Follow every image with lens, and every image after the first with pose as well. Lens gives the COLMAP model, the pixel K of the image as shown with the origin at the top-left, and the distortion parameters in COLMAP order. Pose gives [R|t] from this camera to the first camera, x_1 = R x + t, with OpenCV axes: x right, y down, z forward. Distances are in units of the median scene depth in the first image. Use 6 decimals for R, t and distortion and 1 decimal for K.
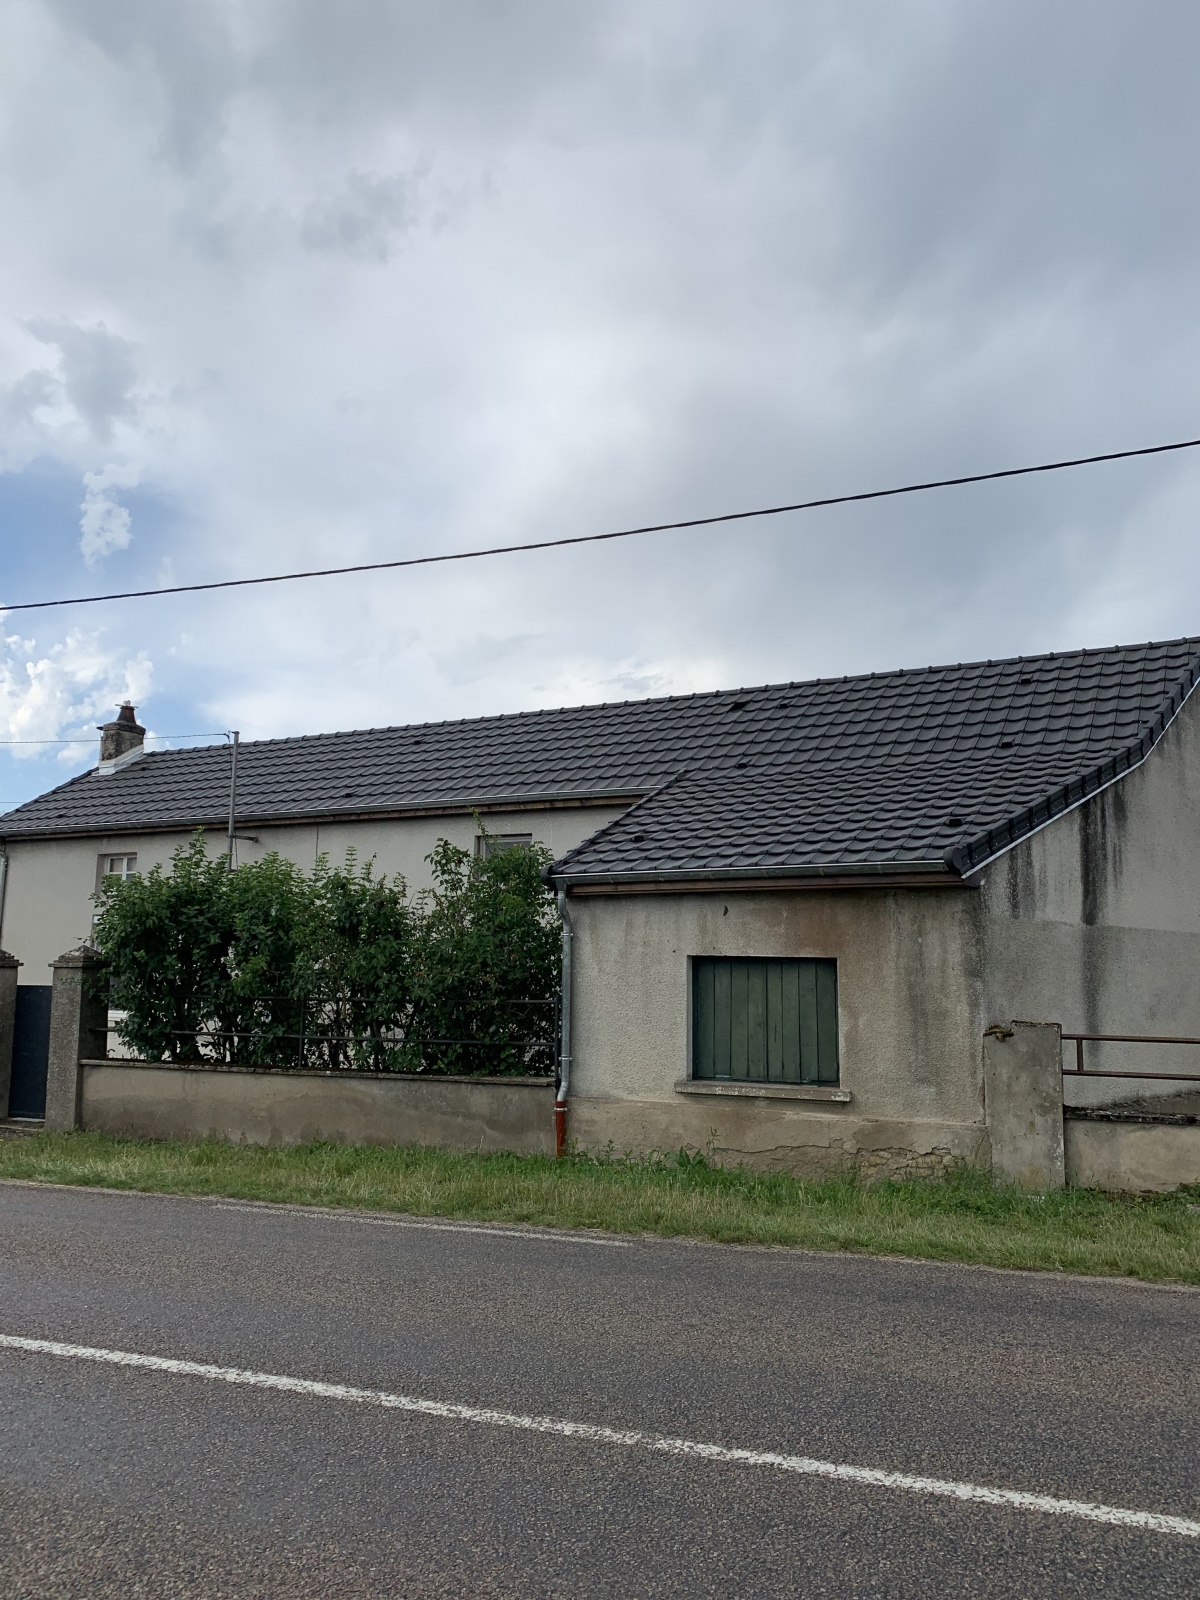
lens RADIAL K [[1207.7, 0, 600.0], [0, 1207.7, 800.0], [0, 0, 1]] dist [-0.011493, -0.003445]
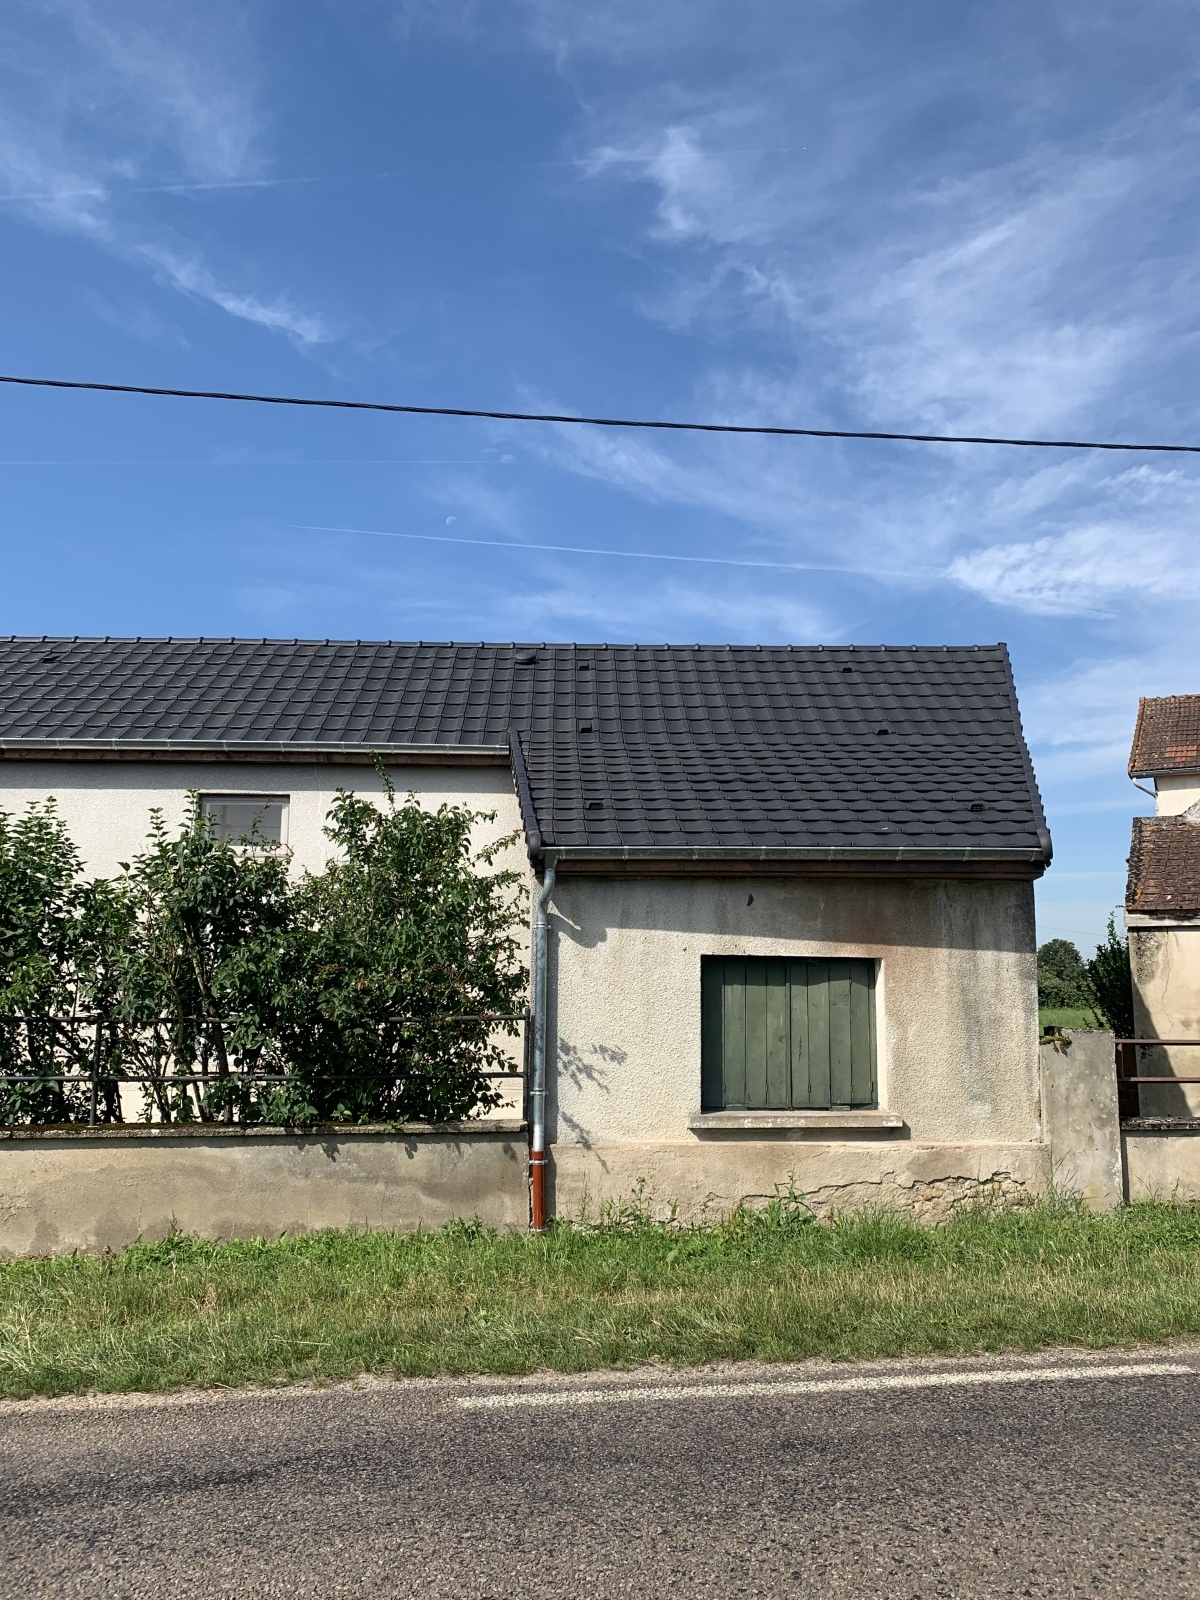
lens RADIAL K [[1207.7, 0, 600.0], [0, 1207.7, 800.0], [0, 0, 1]] dist [-0.011493, -0.003445]
pose [[0.866442, 0.067049, 0.494756, -0.400761], [-0.064942, 0.997658, -0.021472, 0.050102], [-0.495037, -0.013526, 0.868767, 0.356011]]
